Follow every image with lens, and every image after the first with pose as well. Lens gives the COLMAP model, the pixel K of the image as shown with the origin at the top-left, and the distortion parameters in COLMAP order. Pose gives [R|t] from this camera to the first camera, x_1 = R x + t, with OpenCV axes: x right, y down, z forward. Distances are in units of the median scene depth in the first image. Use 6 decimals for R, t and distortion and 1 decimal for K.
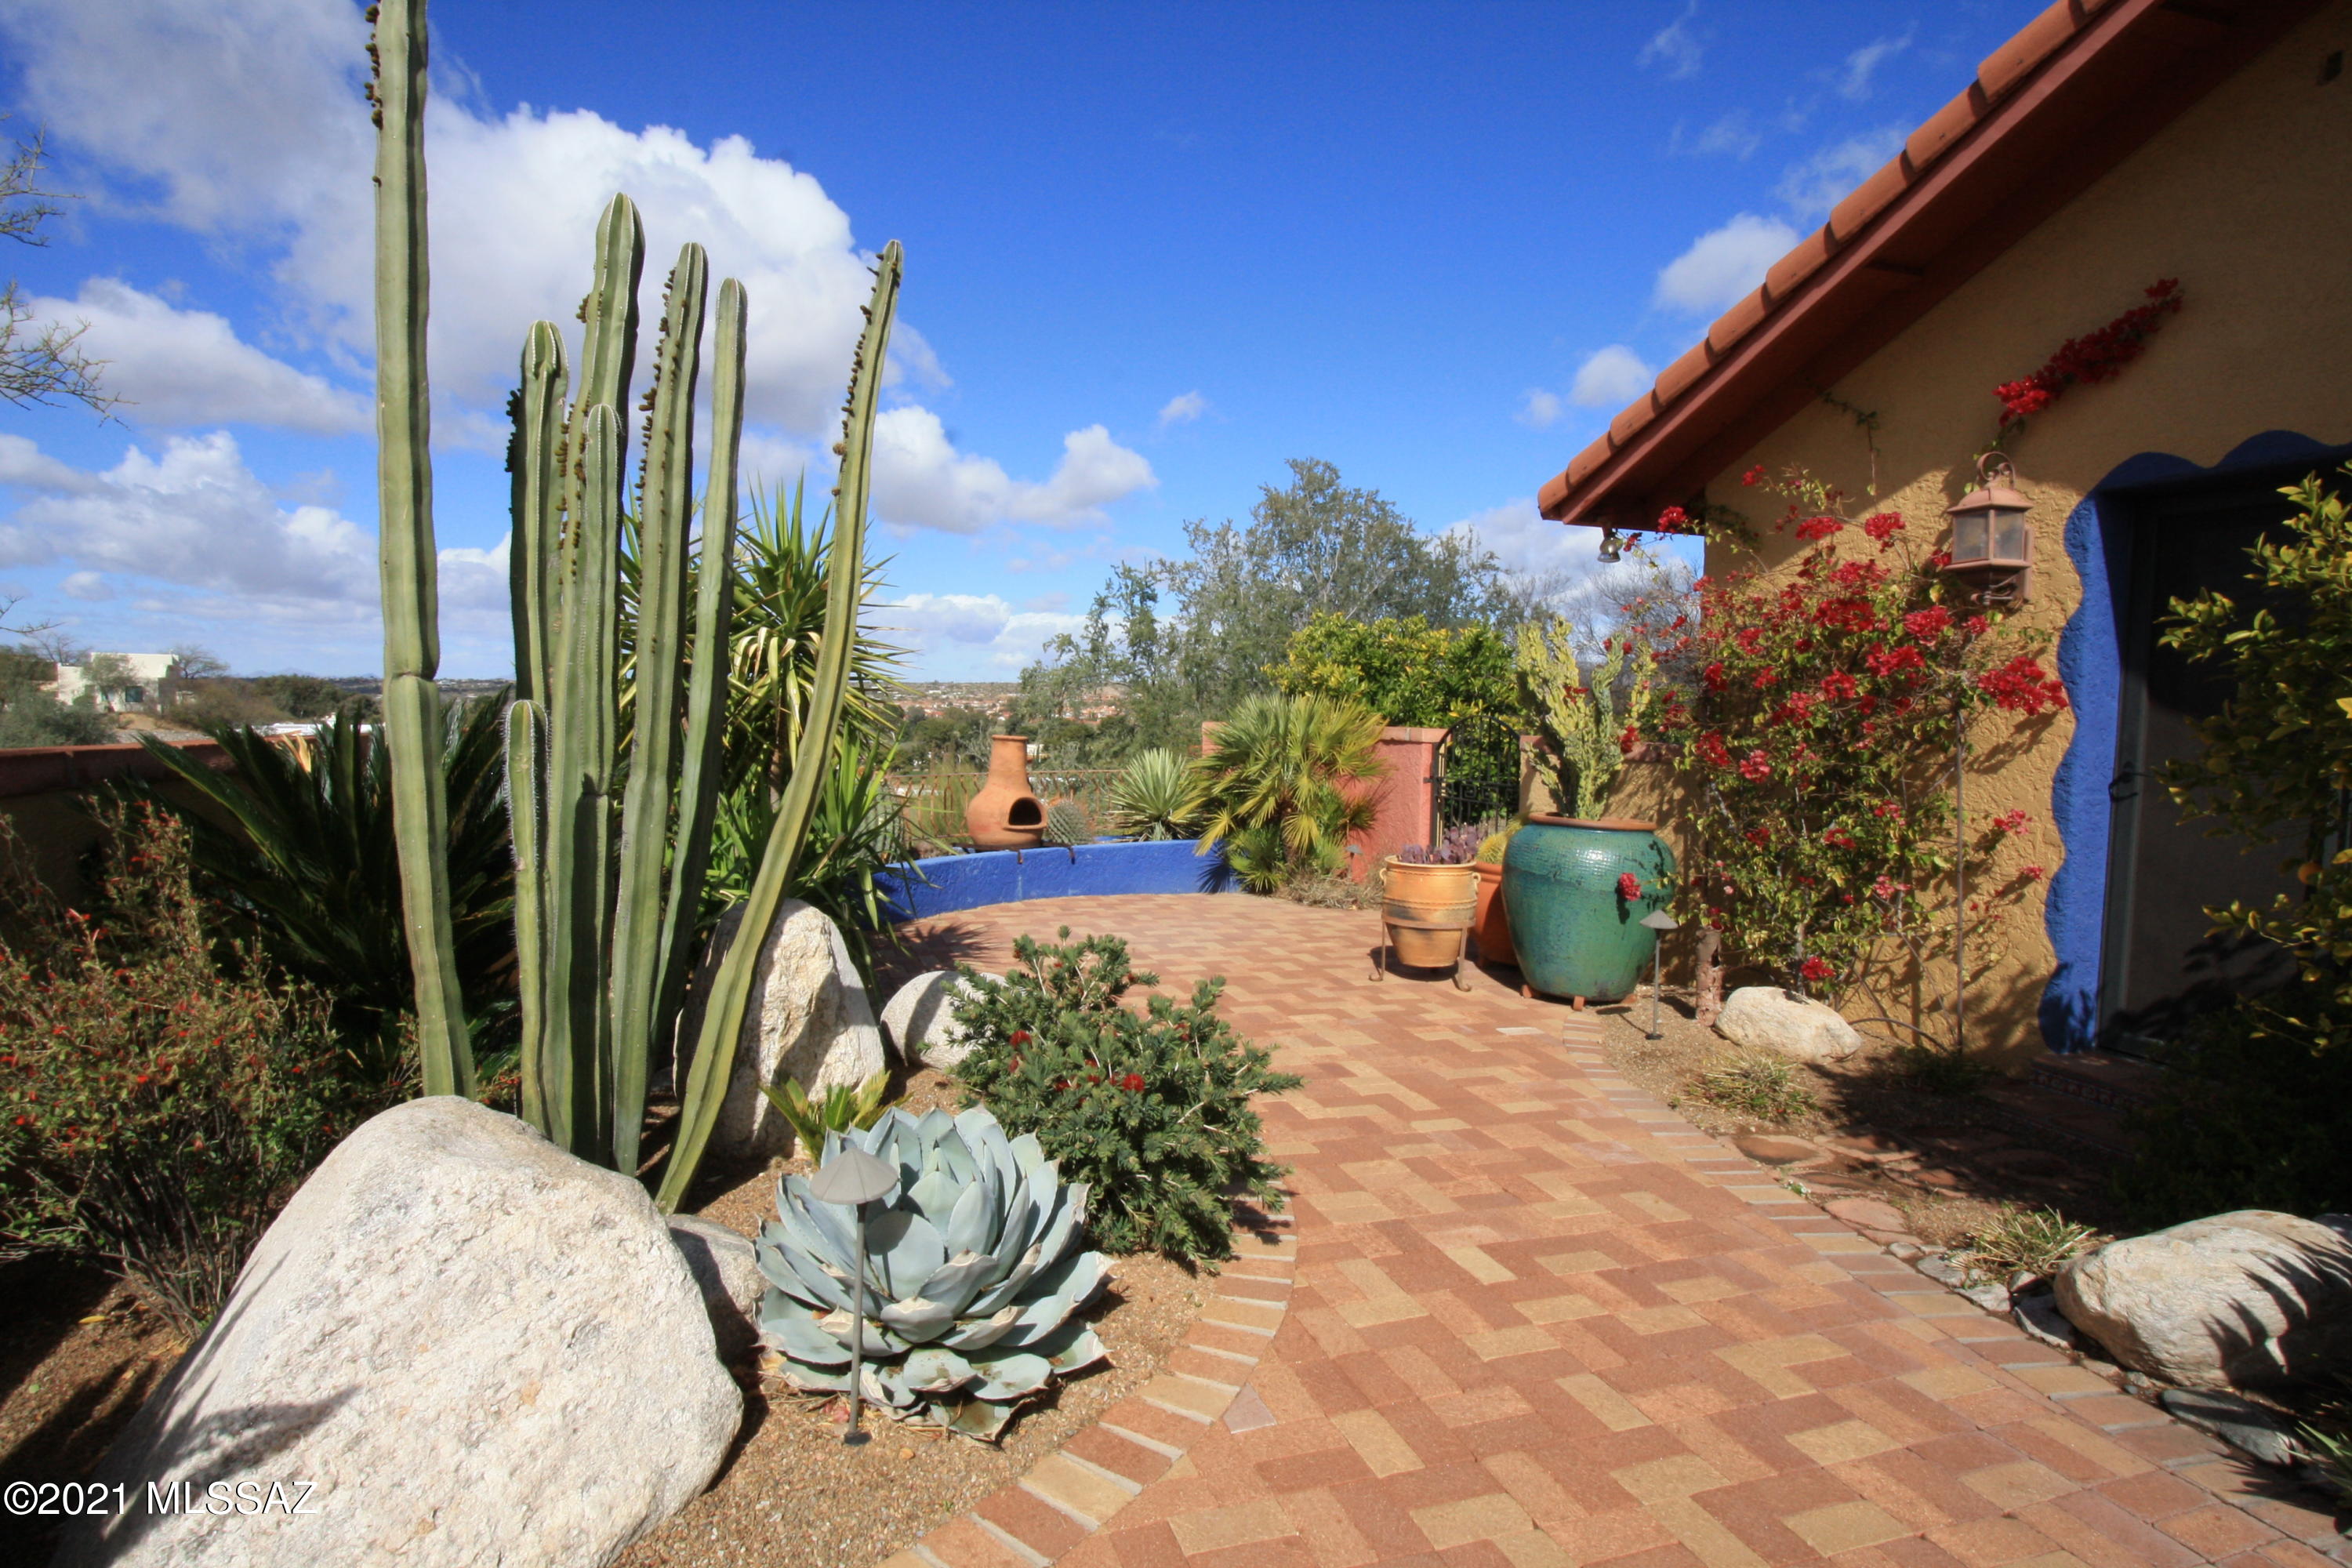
lens RADIAL K [[1273.4, 0, 1152.1], [0, 1273.4, 784.8], [0, 0, 1]] dist [-0.017902, 0.001927]
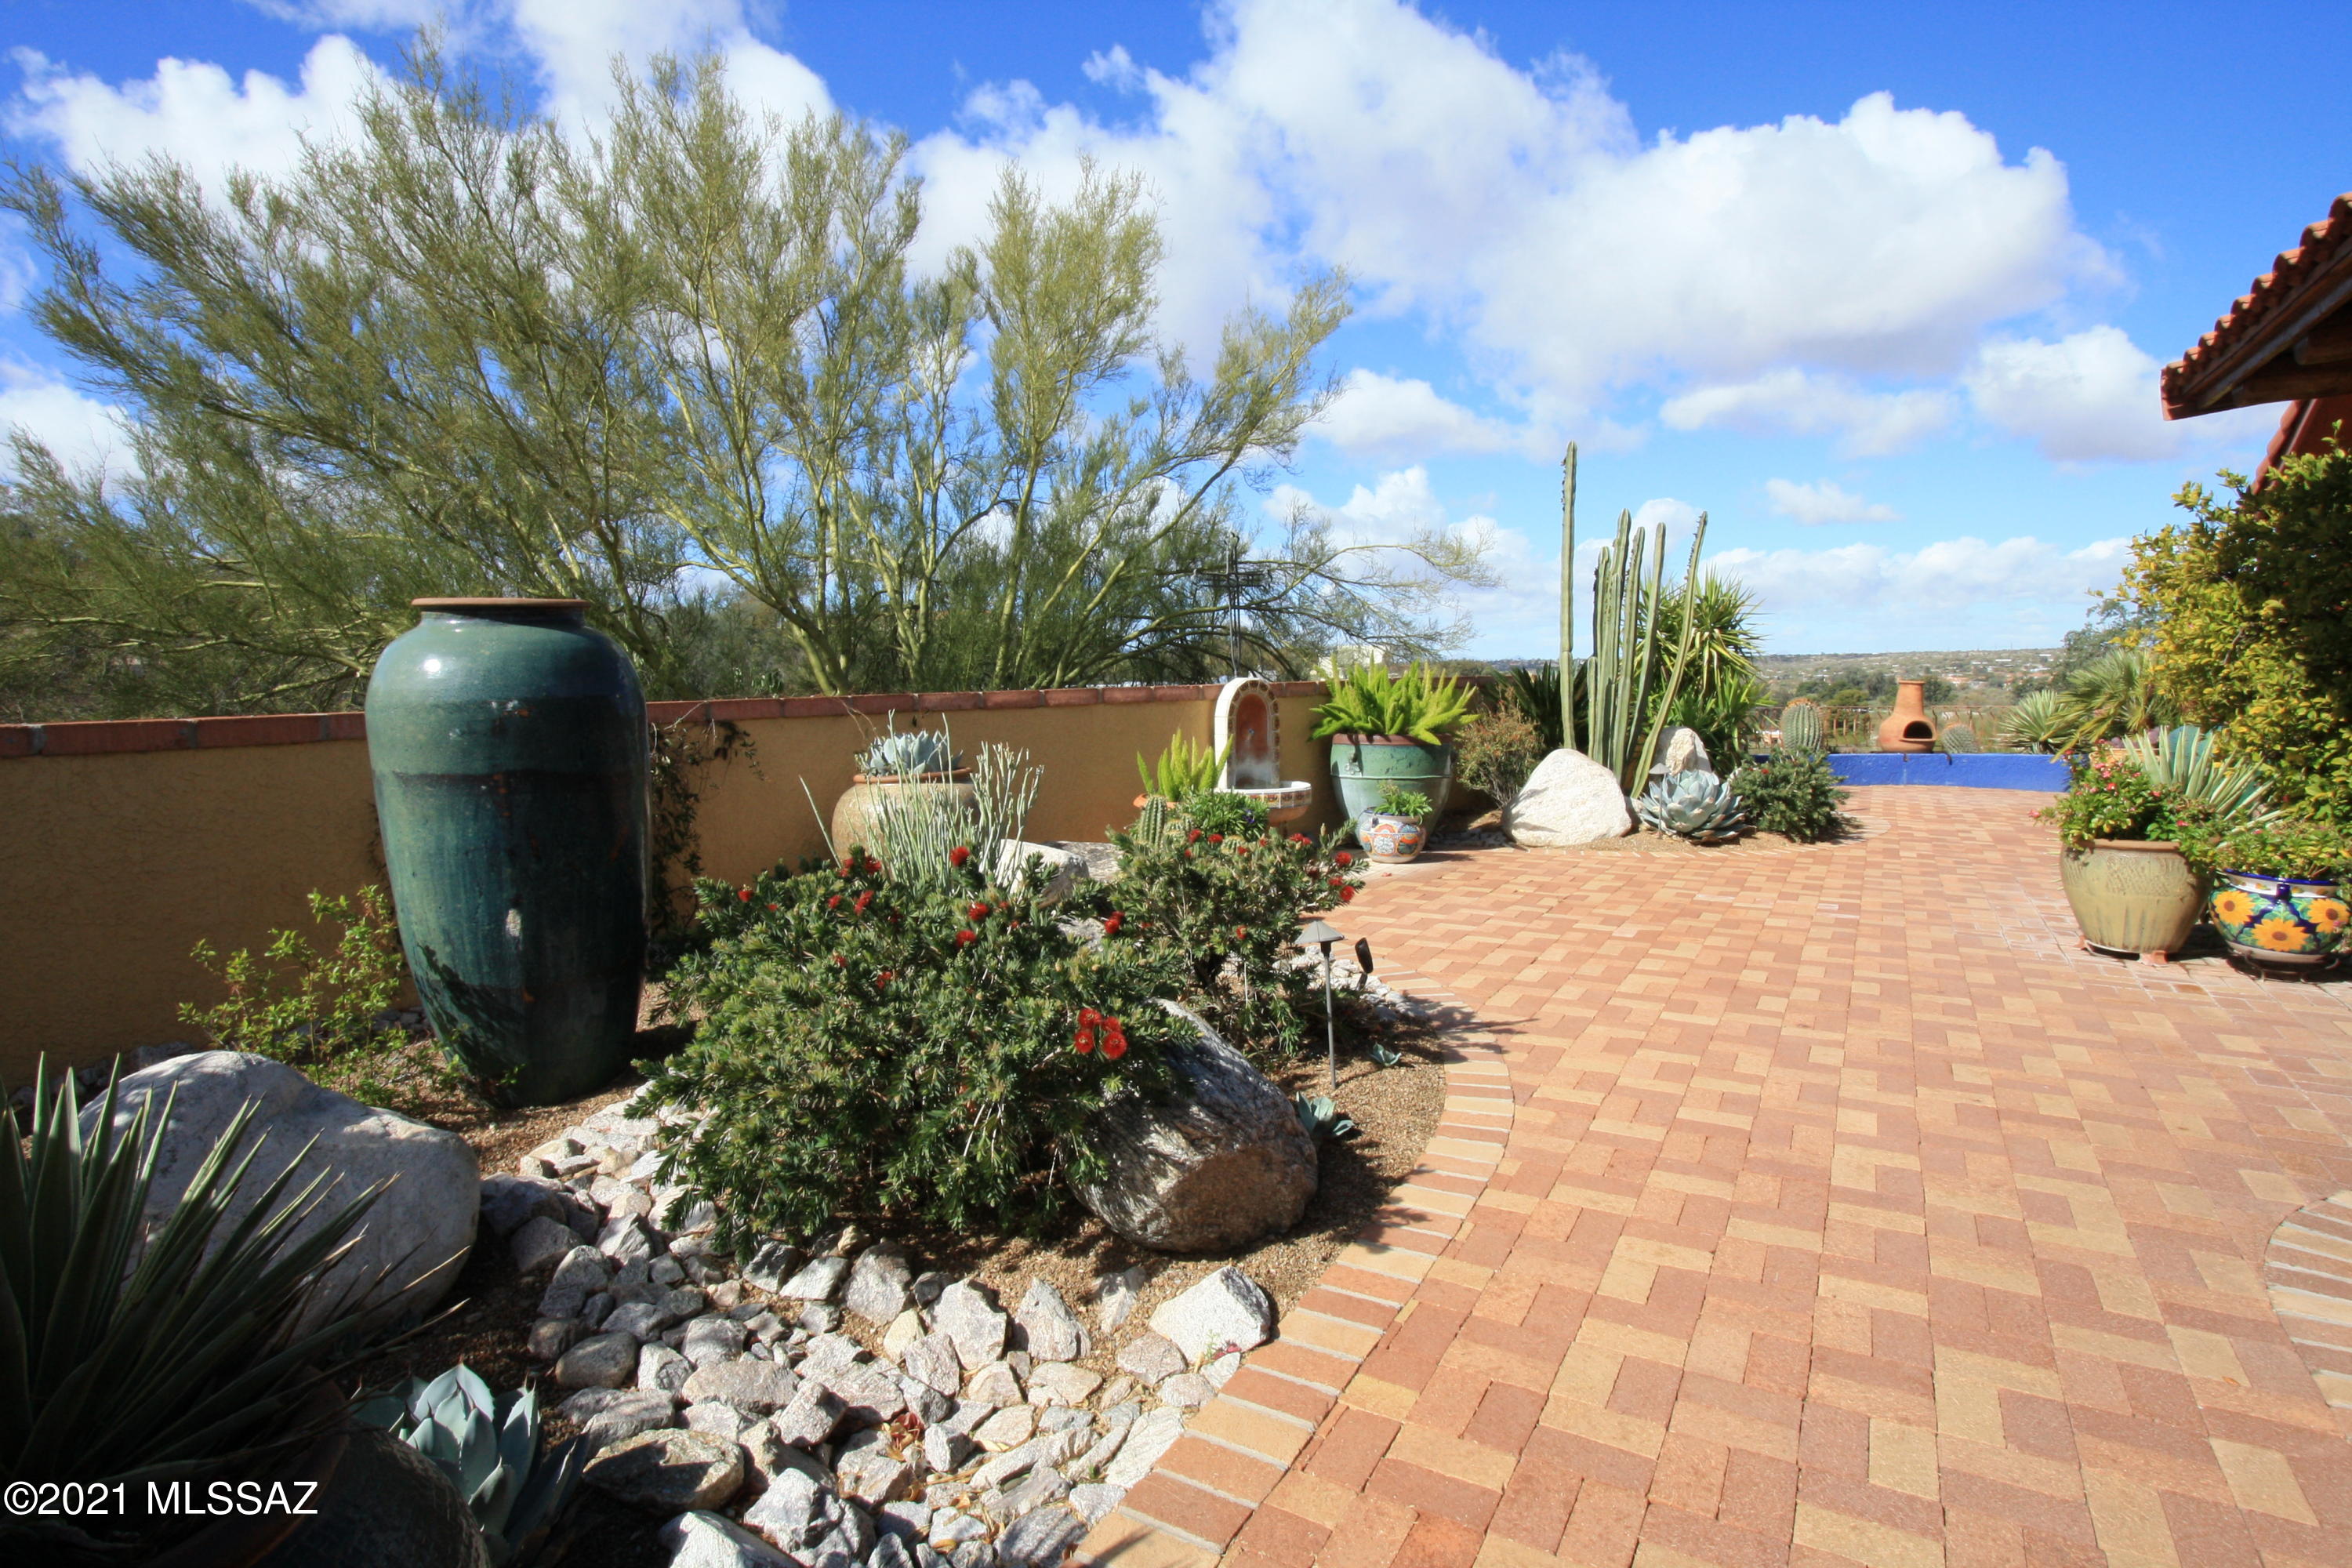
lens RADIAL K [[1273.4, 0, 1152.1], [0, 1273.4, 784.8], [0, 0, 1]] dist [-0.017902, 0.001927]
pose [[0.673133, 0.045465, -0.738123, 0.552232], [-0.031537, 0.998965, 0.032772, 0.089248], [0.738849, 0.001219, 0.673870, -0.971525]]
